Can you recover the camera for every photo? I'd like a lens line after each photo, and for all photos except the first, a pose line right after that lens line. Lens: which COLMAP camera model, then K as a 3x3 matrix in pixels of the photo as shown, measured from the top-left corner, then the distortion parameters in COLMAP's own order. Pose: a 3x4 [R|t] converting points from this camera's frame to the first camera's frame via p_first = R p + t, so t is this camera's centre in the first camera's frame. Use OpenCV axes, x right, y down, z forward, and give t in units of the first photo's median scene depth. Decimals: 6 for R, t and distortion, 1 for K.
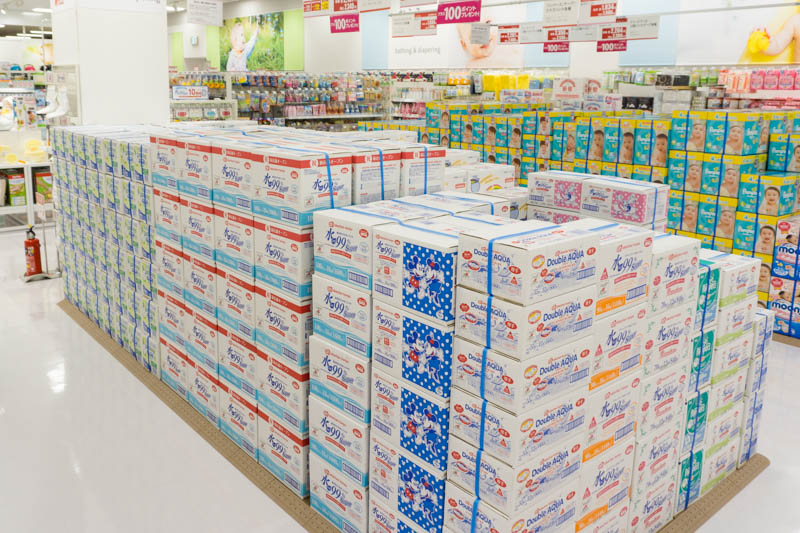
lens RADIAL K [[660.3, 0, 340.5], [0, 660.3, 230.4], [0, 0, 1]] dist [-0.003554, 0.006767]
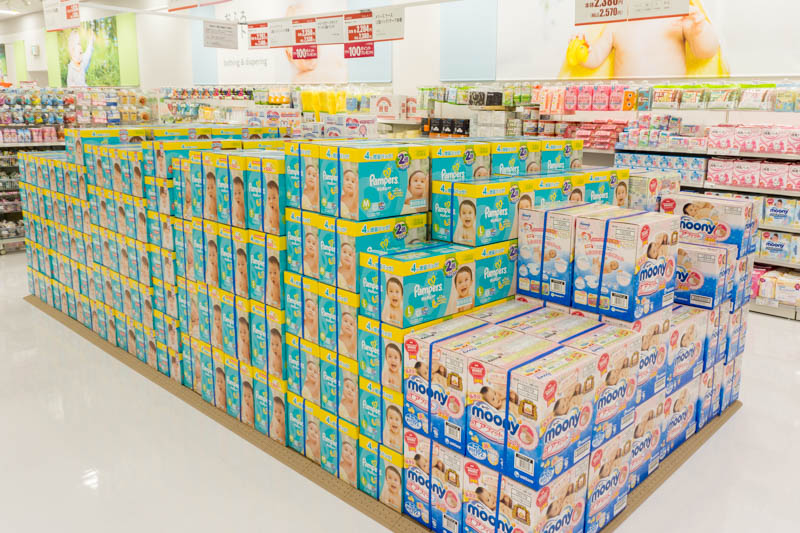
lens RADIAL K [[643.1, 0, 400.0], [0, 643.1, 266.5], [0, 0, 1]] dist [0.007138, 0.000336]
pose [[0.990855, -0.027209, 0.132162, 0.304746], [0.023511, 0.999289, 0.029465, -0.047868], [-0.132870, -0.026089, 0.990790, 0.230863]]
